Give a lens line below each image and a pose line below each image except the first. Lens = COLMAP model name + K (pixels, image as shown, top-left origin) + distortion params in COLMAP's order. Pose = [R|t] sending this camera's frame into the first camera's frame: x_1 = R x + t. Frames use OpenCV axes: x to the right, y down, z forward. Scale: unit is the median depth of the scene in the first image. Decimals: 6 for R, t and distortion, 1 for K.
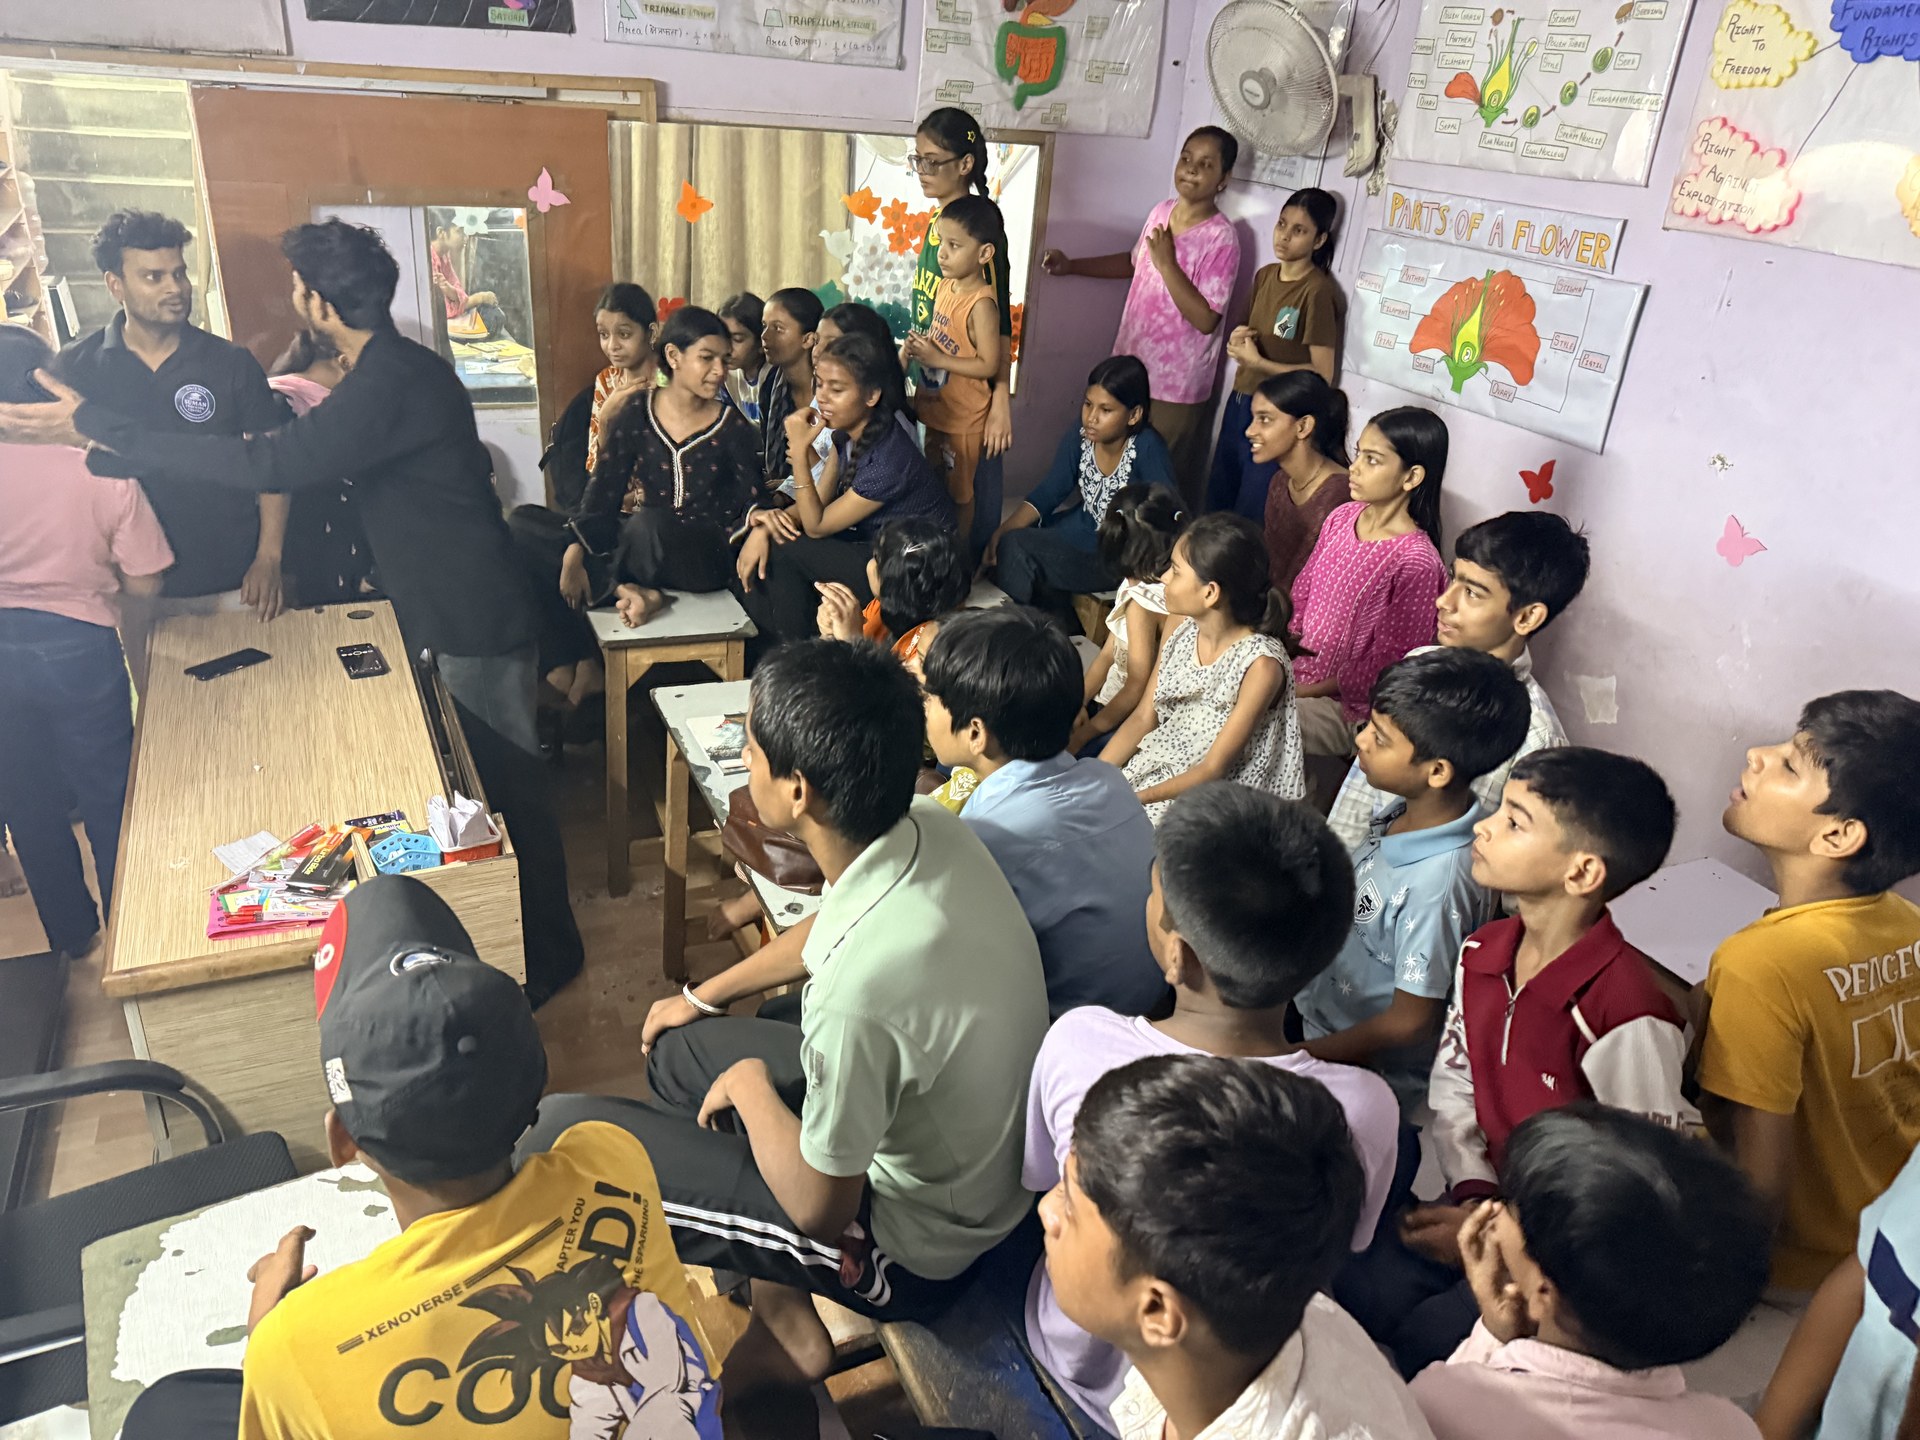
lens RADIAL K [[1380.5, 0, 957.8], [0, 1380.5, 723.3], [0, 0, 1]] dist [0.033219, -0.040679]
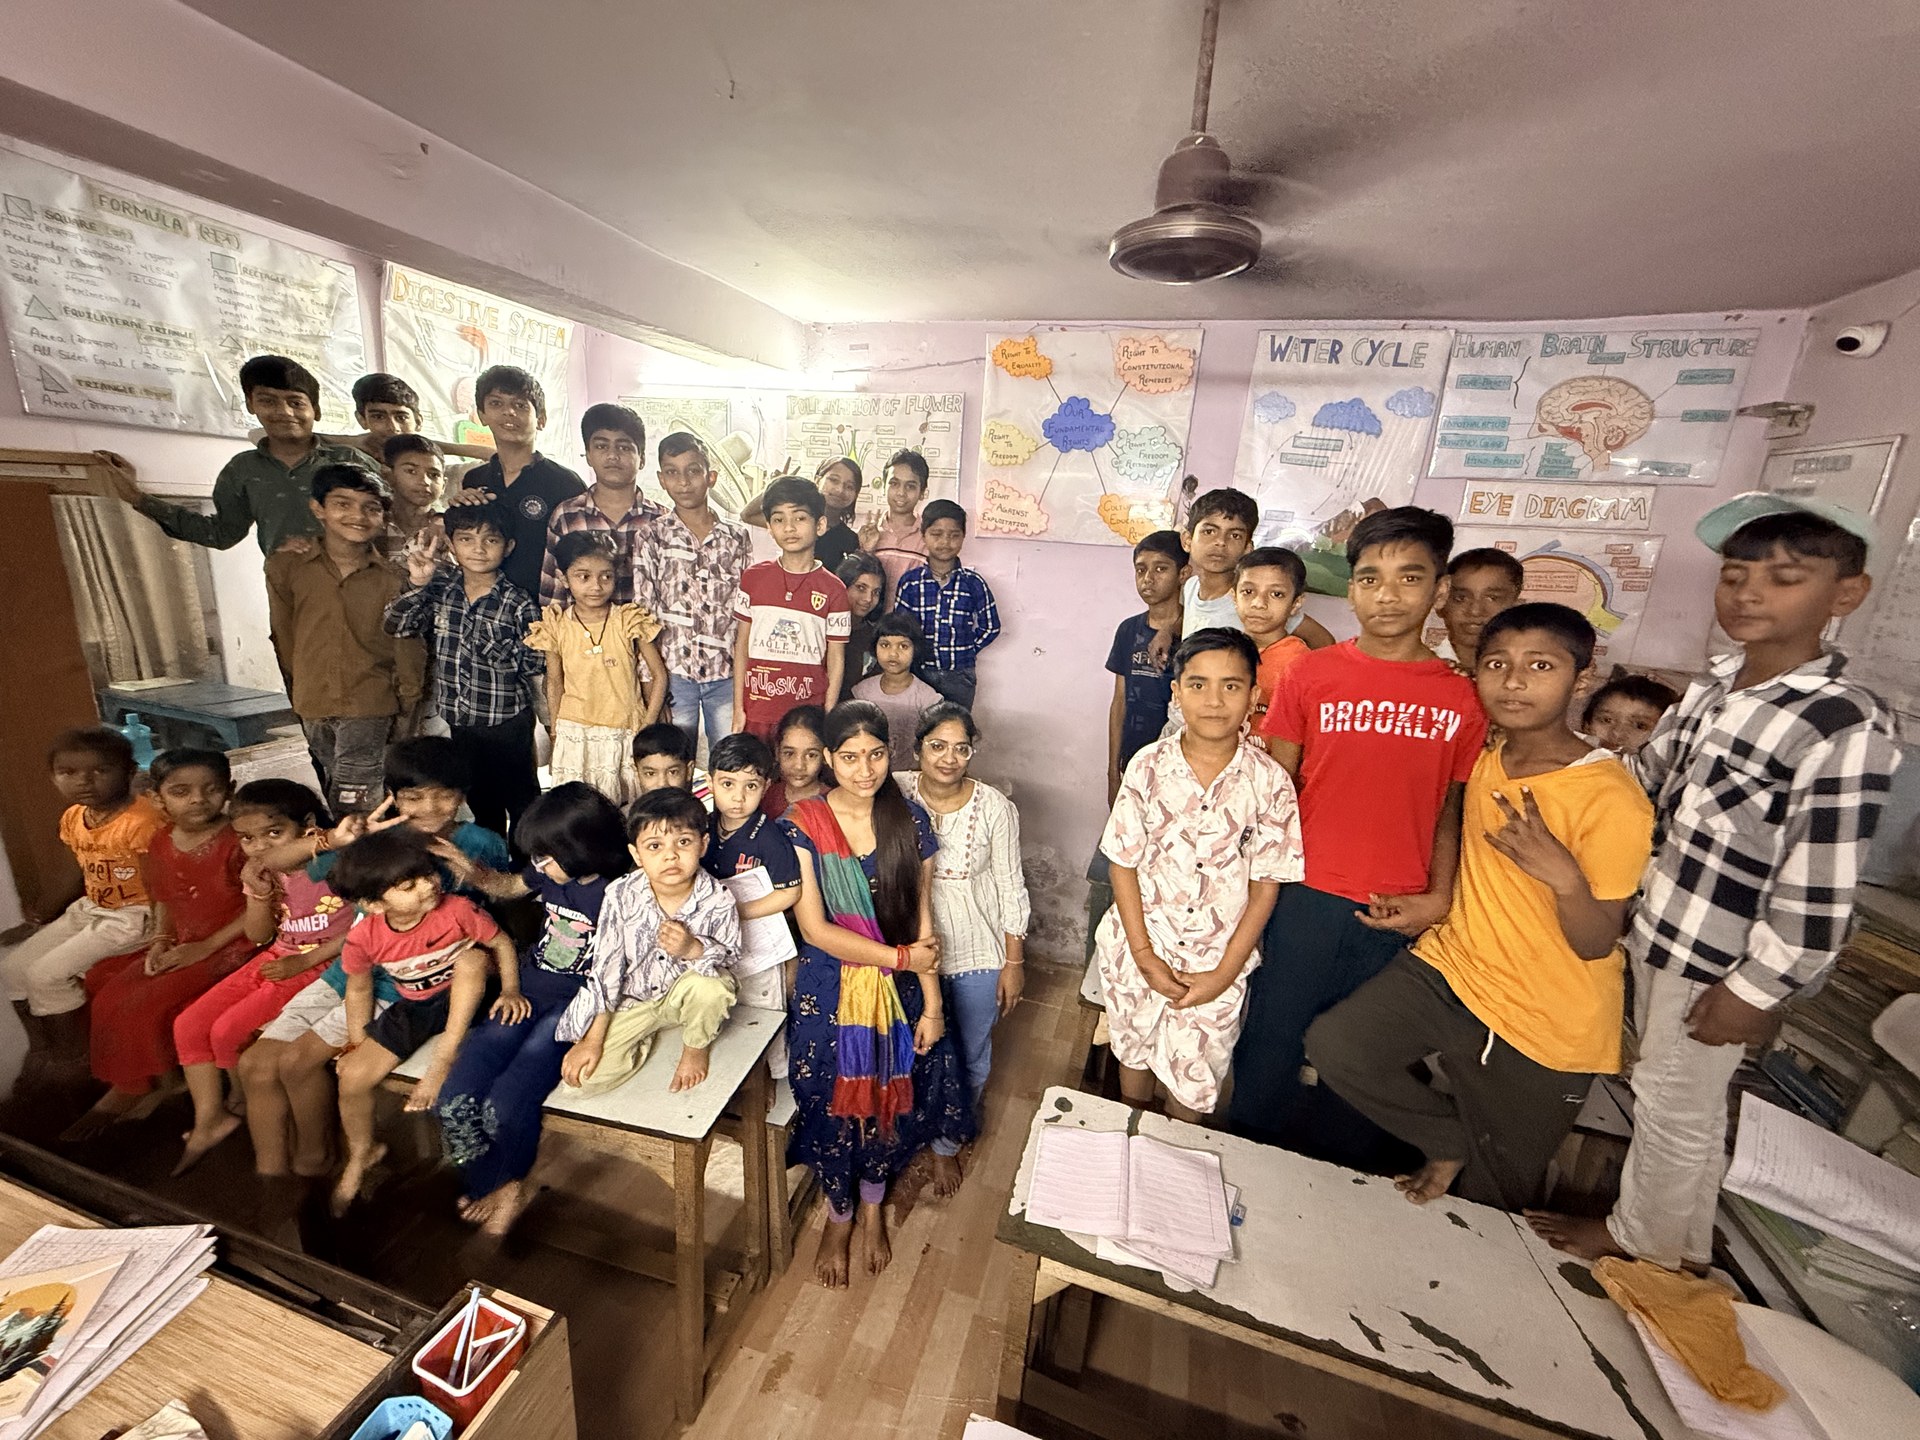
lens RADIAL K [[778.8, 0, 958.0], [0, 778.8, 727.7], [0, 0, 1]] dist [0.002500, 0.000133]
pose [[0.689209, -0.221301, 0.689940, -0.298691], [0.307337, 0.951599, -0.001782, -0.123134], [-0.656152, 0.213272, 0.723865, 0.323261]]
